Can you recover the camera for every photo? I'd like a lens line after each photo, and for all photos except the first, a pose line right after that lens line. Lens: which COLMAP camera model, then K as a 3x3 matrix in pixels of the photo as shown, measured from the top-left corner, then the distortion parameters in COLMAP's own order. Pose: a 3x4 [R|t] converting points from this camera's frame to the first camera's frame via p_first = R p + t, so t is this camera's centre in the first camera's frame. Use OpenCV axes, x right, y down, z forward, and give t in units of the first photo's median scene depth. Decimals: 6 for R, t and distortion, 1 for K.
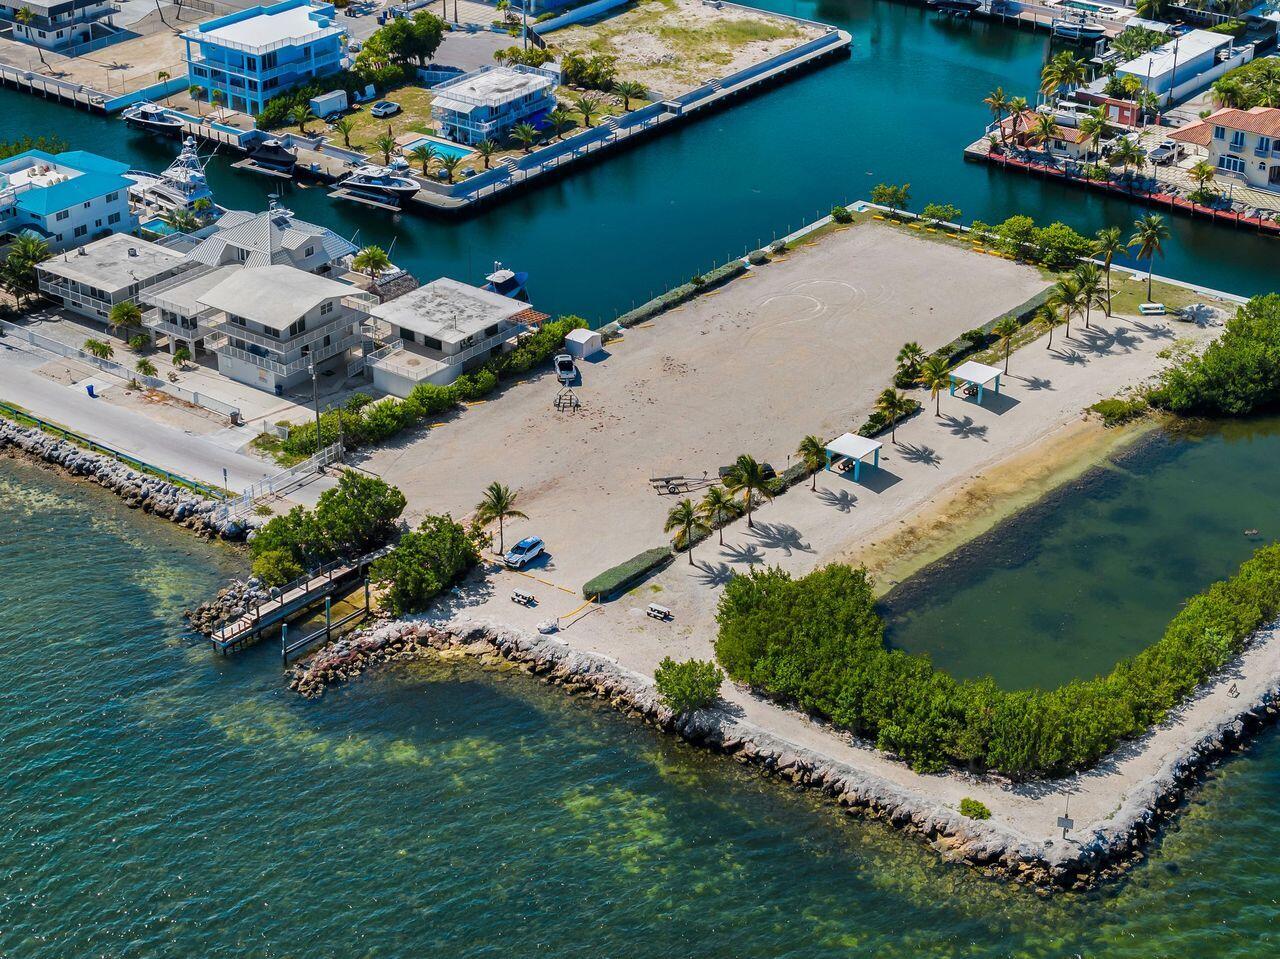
lens RADIAL K [[2474.0, 0, 640.0], [0, 2474.0, 479.5], [0, 0, 1]] dist [-0.104015, -0.182660]
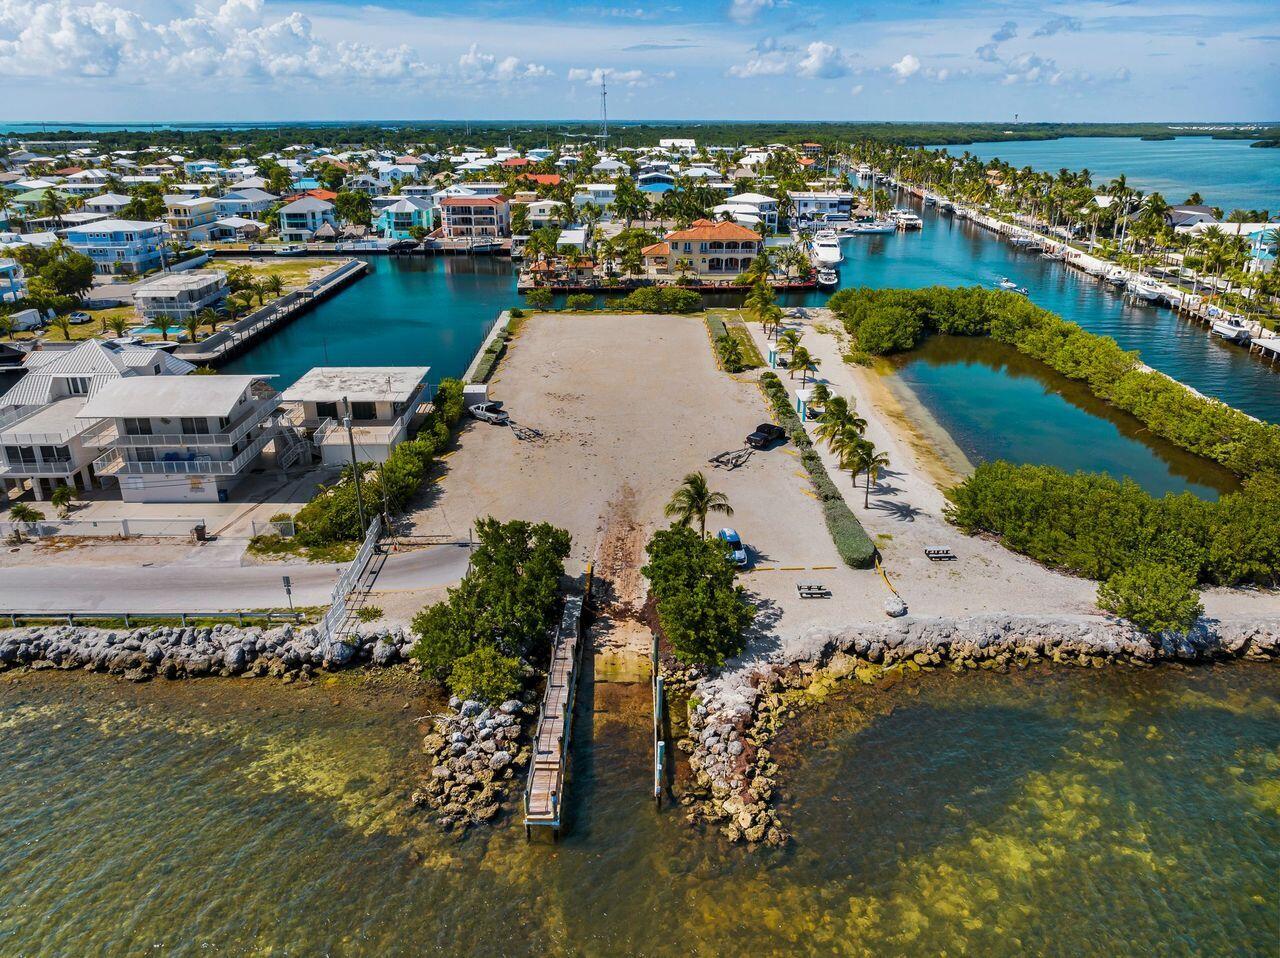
lens RADIAL K [[878.4, 0, 640.0], [0, 878.4, 479.0], [0, 0, 1]] dist [-0.003776, -0.067005]
pose [[0.769148, -0.237458, 0.593318, -0.228480], [0.284726, 0.958499, 0.014505, -0.005843], [-0.572139, 0.157776, 0.804838, 0.729871]]
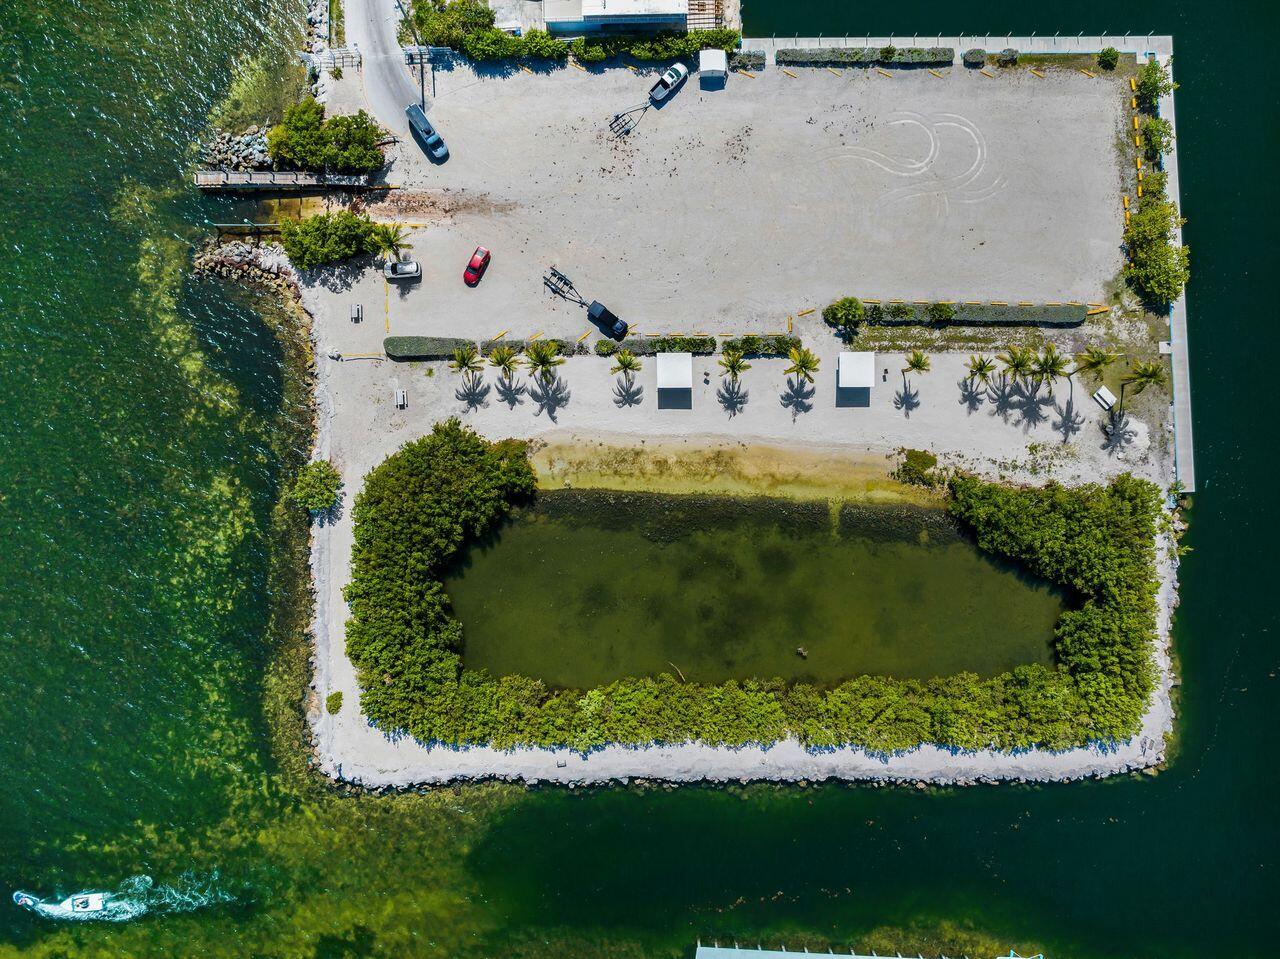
lens RADIAL K [[878.4, 0, 640.0], [0, 878.4, 479.5], [0, 0, 1]] dist [-0.003776, -0.067005]
pose [[0.634393, 0.773007, 0.002445, 0.117306], [-0.365380, 0.297070, 0.882183, -0.387451], [0.681207, -0.560544, 0.470901, 0.751706]]
